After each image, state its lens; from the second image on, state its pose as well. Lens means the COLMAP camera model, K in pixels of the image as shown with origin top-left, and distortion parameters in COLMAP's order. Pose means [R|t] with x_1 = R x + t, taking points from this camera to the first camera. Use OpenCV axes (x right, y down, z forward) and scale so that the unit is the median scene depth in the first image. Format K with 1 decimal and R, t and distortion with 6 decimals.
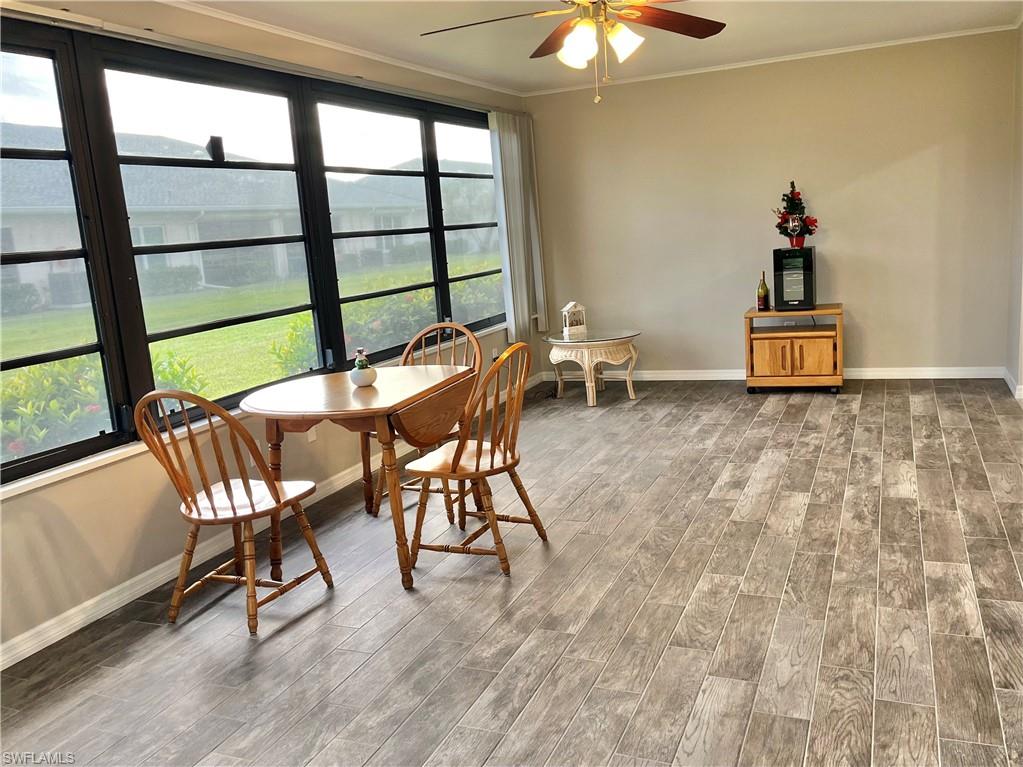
lens RADIAL K [[889.6, 0, 514.2], [0, 889.6, 379.2], [0, 0, 1]] dist [0.053097, -0.047434]
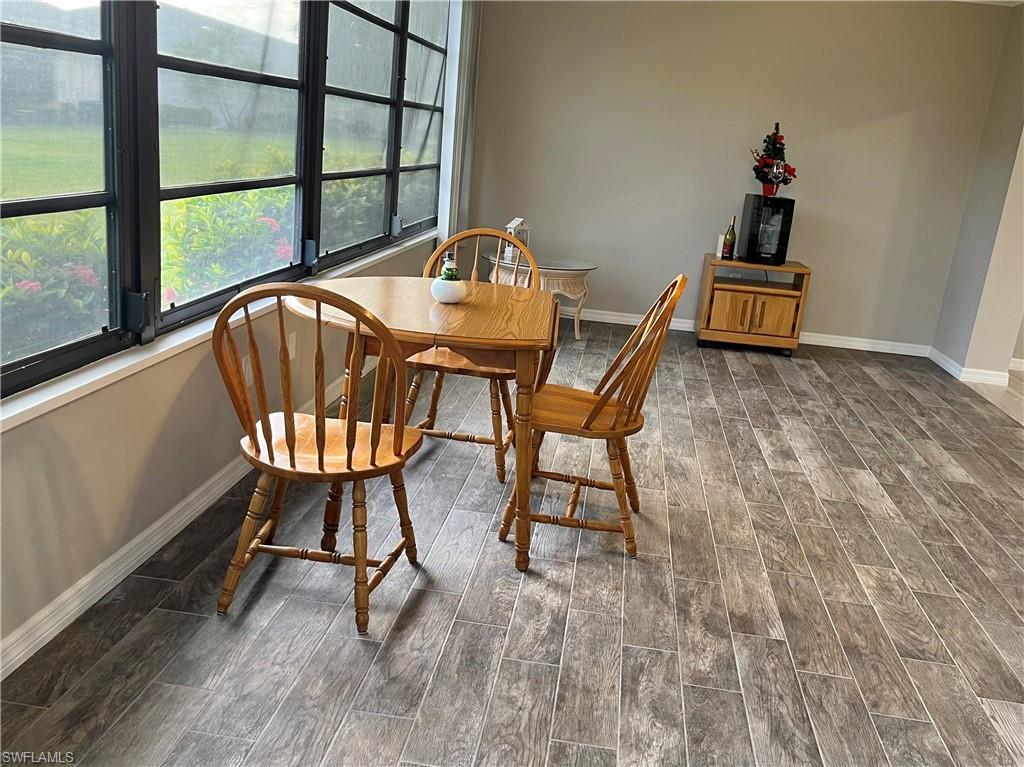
lens RADIAL K [[942.8, 0, 511.9], [0, 942.8, 384.9], [0, 0, 1]] dist [0.044604, 0.000000]
pose [[0.939478, 0.087521, 0.331241, -0.350513], [-0.116980, 0.990662, 0.070028, 0.013724], [-0.322019, -0.104538, 0.940944, 0.202895]]
